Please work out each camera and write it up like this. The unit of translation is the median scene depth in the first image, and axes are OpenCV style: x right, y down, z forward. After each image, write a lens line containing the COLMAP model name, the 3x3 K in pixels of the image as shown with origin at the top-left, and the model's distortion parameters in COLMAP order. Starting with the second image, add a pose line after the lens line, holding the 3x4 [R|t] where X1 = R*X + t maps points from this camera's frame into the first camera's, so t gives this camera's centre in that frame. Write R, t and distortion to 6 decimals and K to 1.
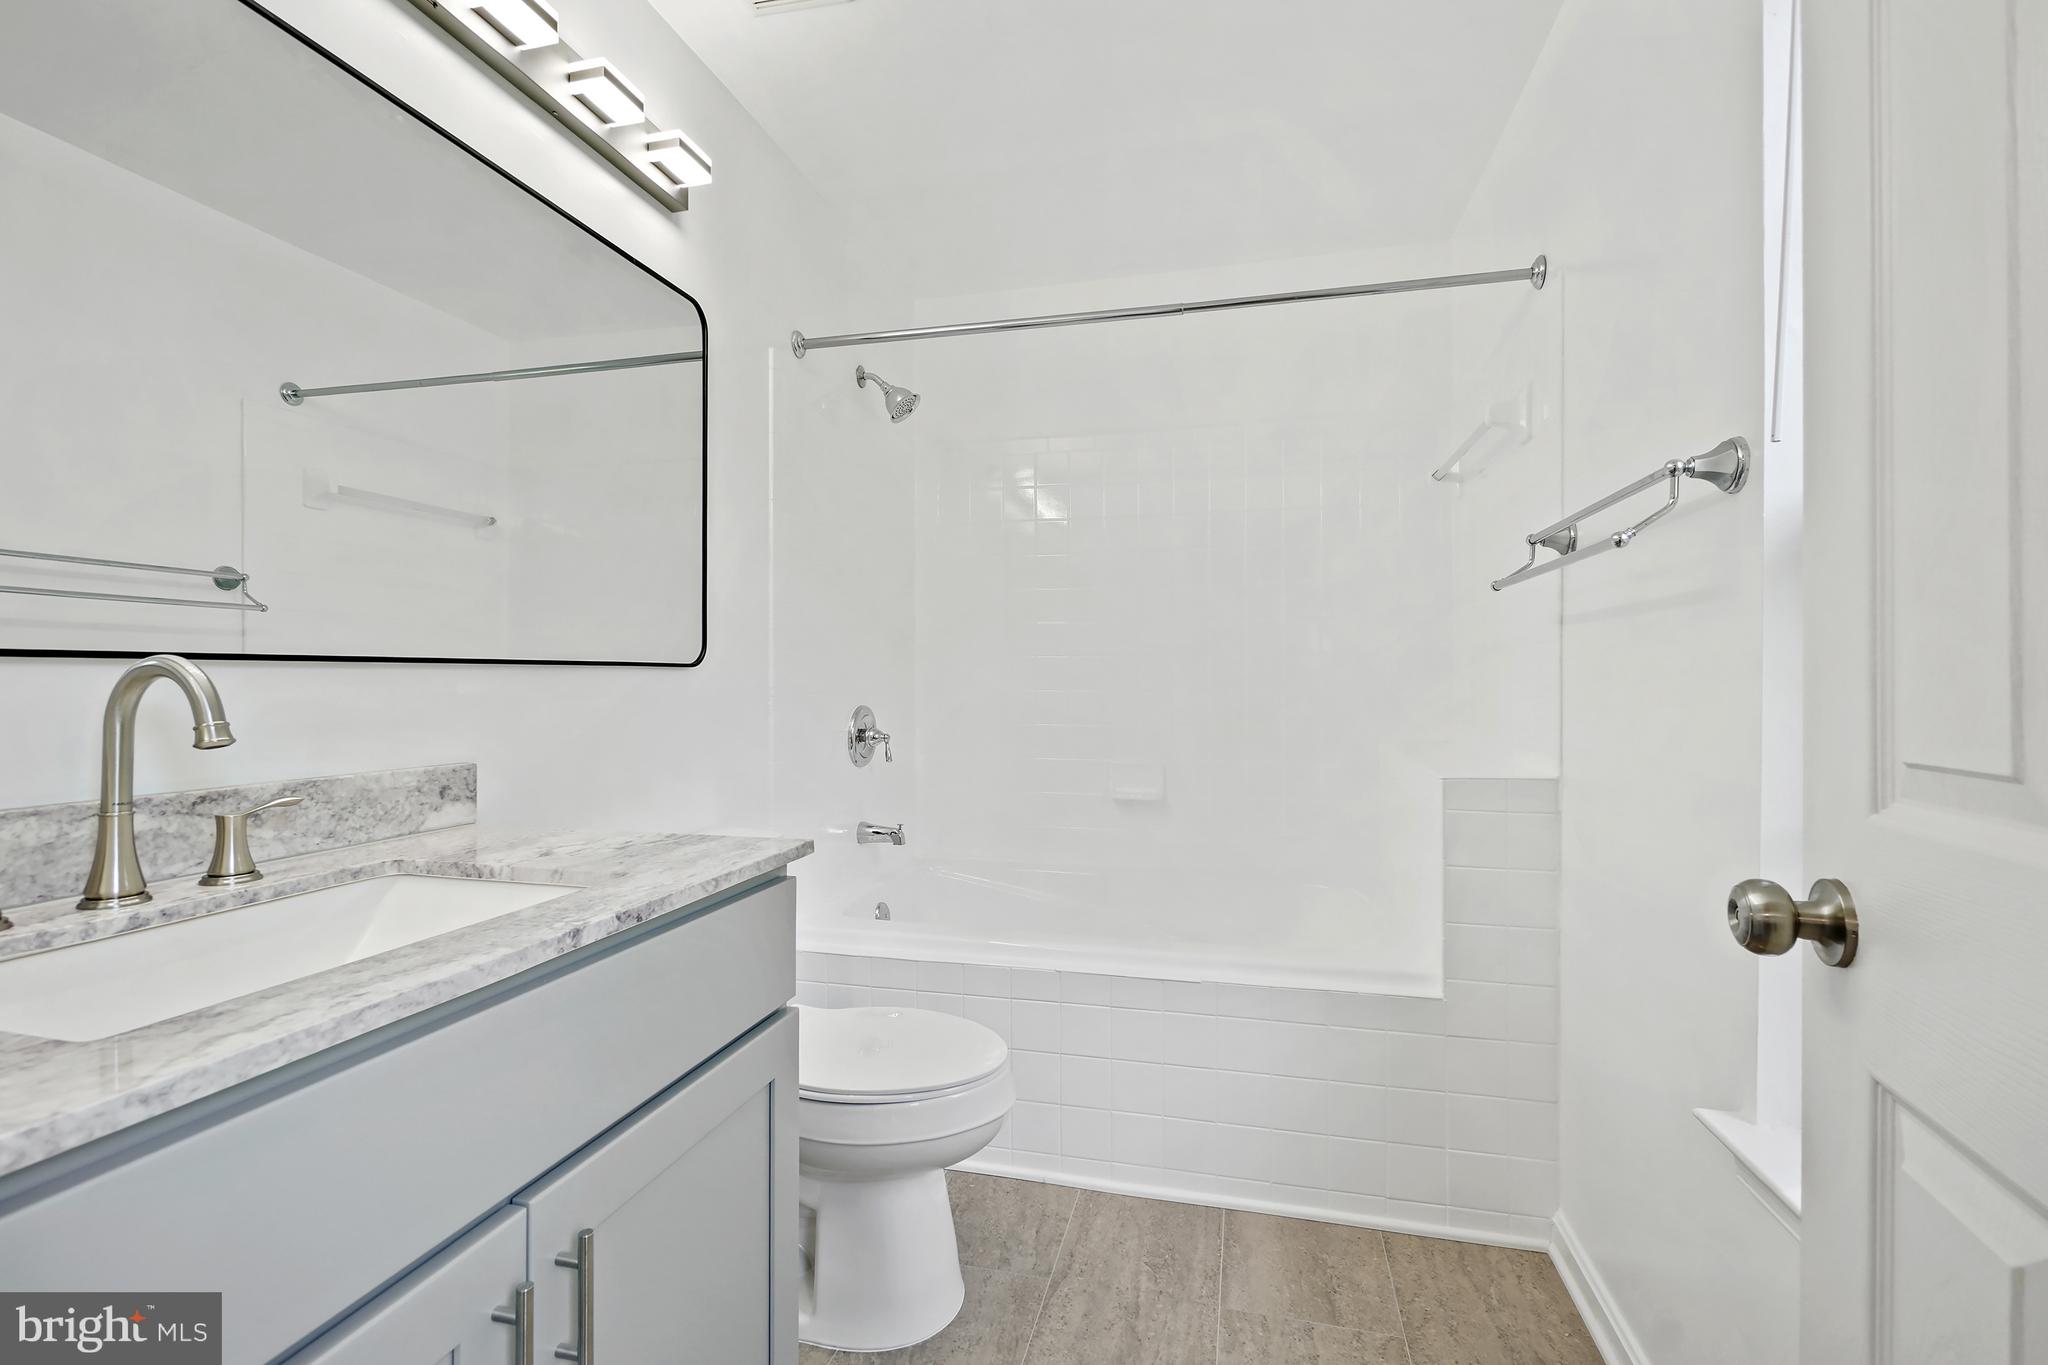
lens RADIAL K [[901.2, 0, 1022.4], [0, 901.2, 674.3], [0, 0, 1]] dist [-0.002225, -0.001864]
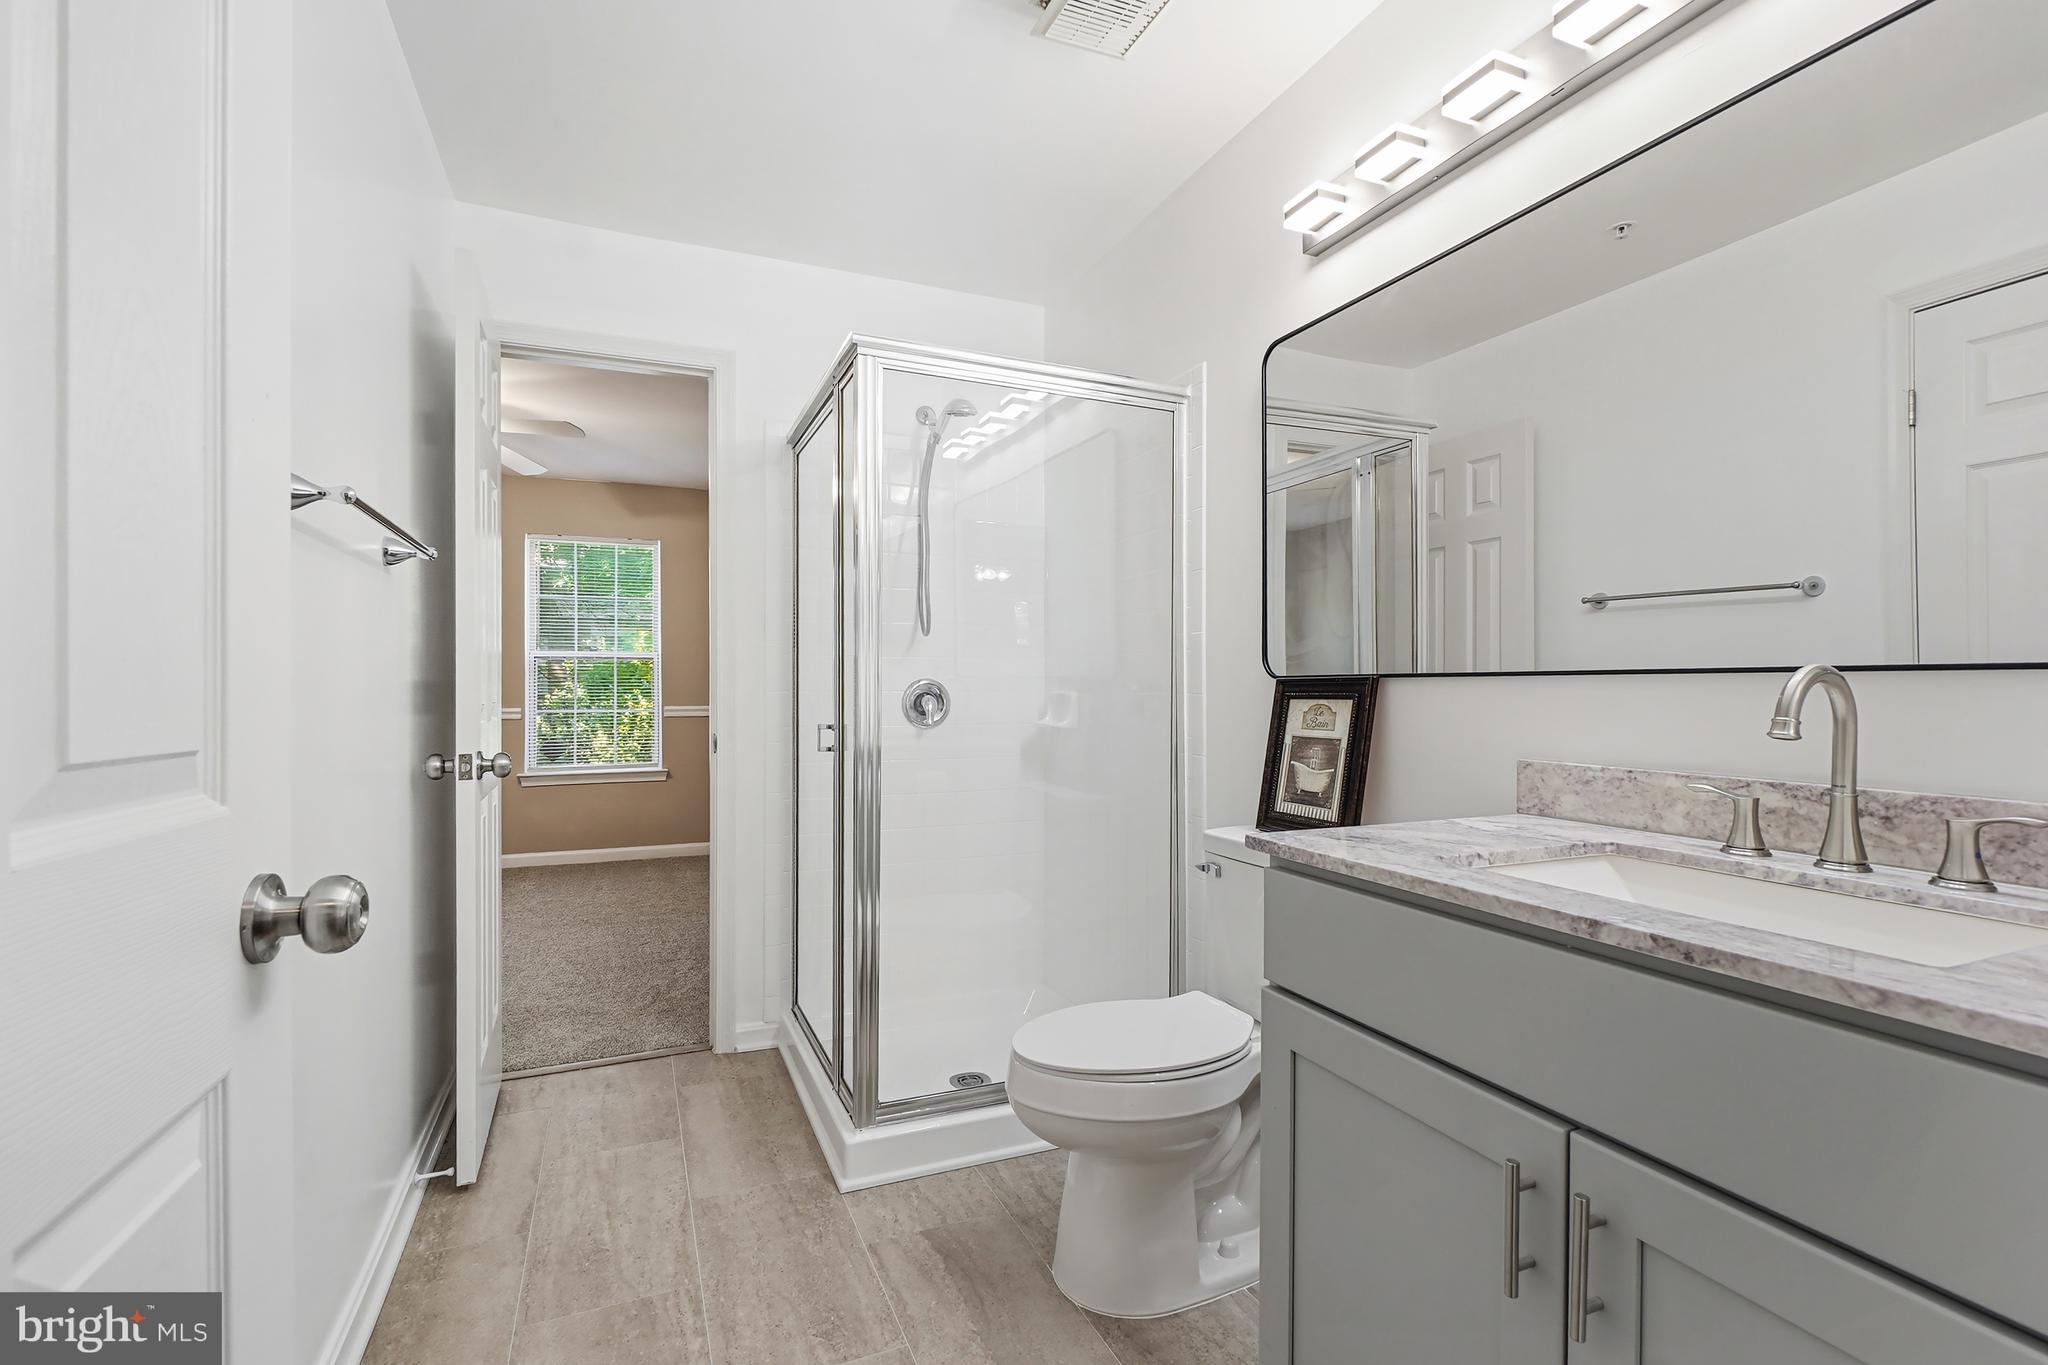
lens RADIAL K [[901.2, 0, 1019.1], [0, 901.2, 692.5], [0, 0, 1]] dist [-0.002225, -0.001864]
pose [[-0.799448, -0.000637, -0.600735, 0.650916], [0.001295, 0.999995, -0.002784, 0.011811], [0.600734, -0.003004, -0.799443, 1.348482]]
